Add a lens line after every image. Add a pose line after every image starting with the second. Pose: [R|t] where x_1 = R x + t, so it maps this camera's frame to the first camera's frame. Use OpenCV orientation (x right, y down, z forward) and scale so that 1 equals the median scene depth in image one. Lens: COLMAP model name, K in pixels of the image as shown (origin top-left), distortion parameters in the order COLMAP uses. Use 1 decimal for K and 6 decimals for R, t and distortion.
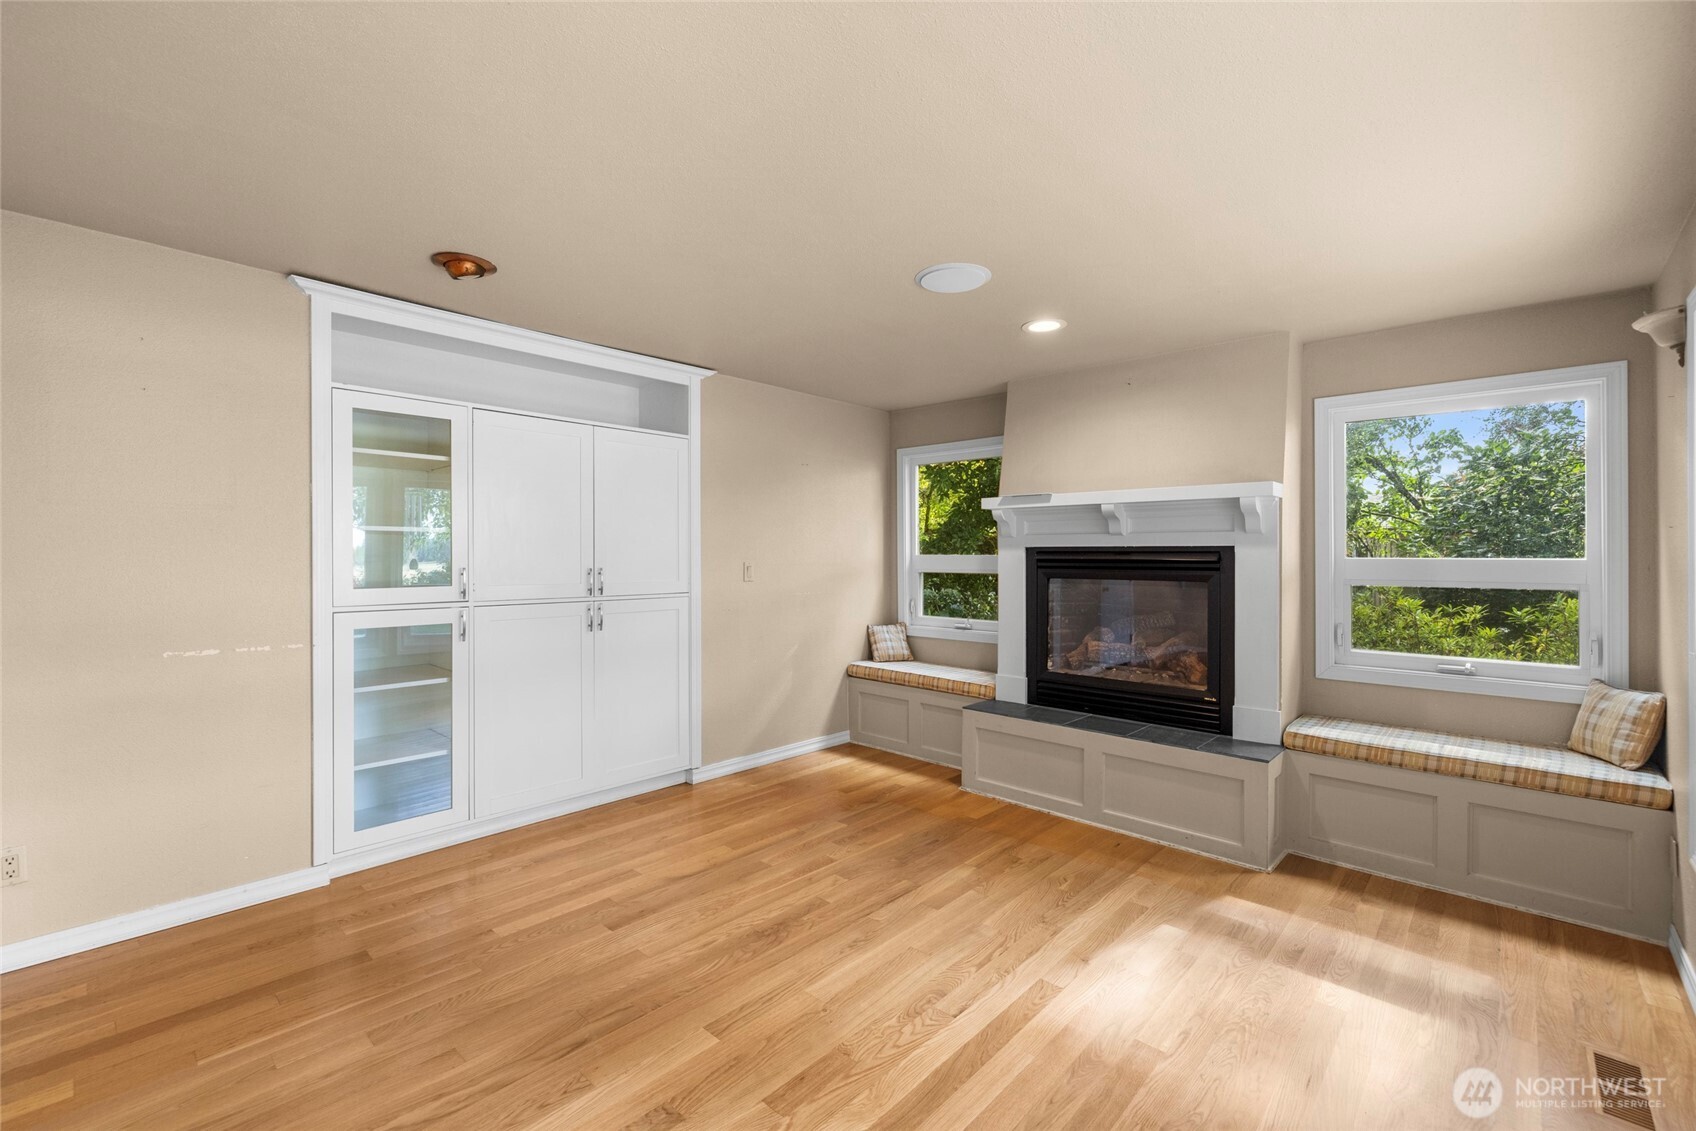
lens RADIAL K [[716.0, 0, 839.2], [0, 716.0, 562.5], [0, 0, 1]] dist [-0.000591, 0.001222]
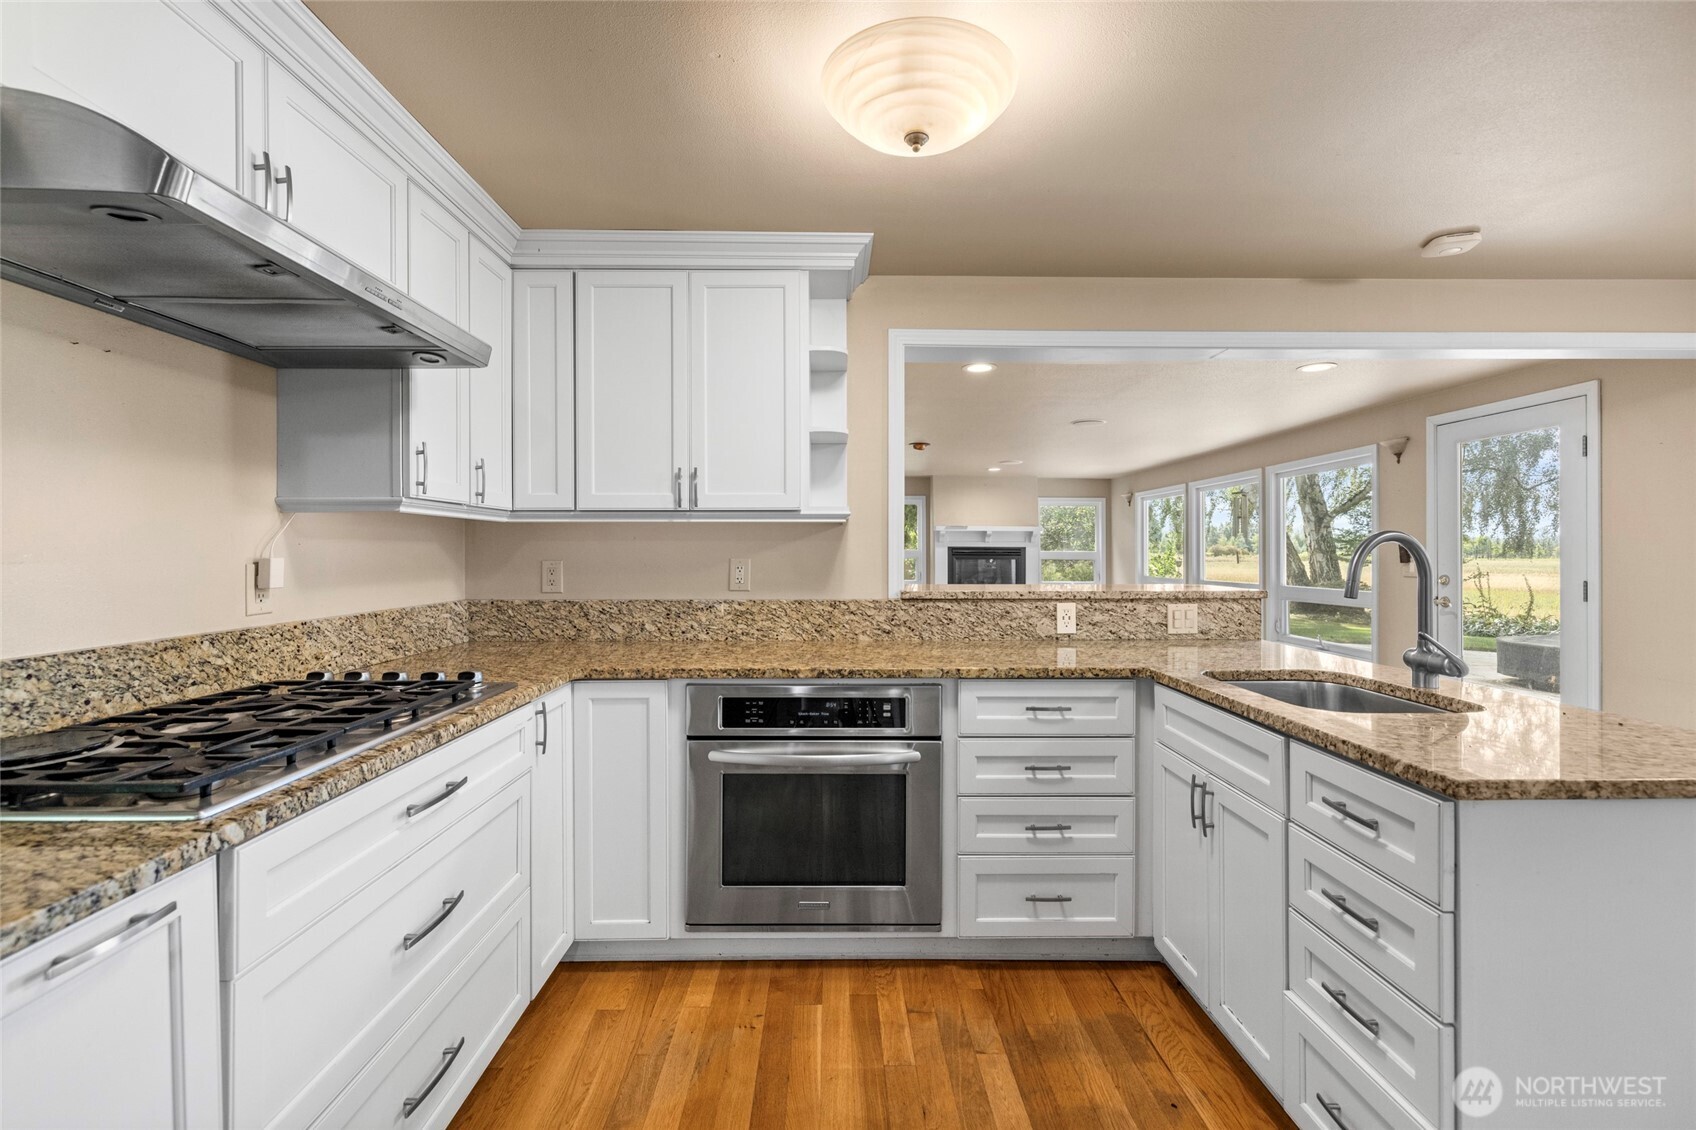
lens RADIAL K [[716.0, 0, 841.6], [0, 716.0, 554.4], [0, 0, 1]] dist [-0.000591, 0.001222]
pose [[0.719133, -0.002387, 0.694868, -2.082322], [0.001453, 0.999997, 0.001931, -0.000135], [-0.694871, -0.000379, 0.719135, -0.606391]]
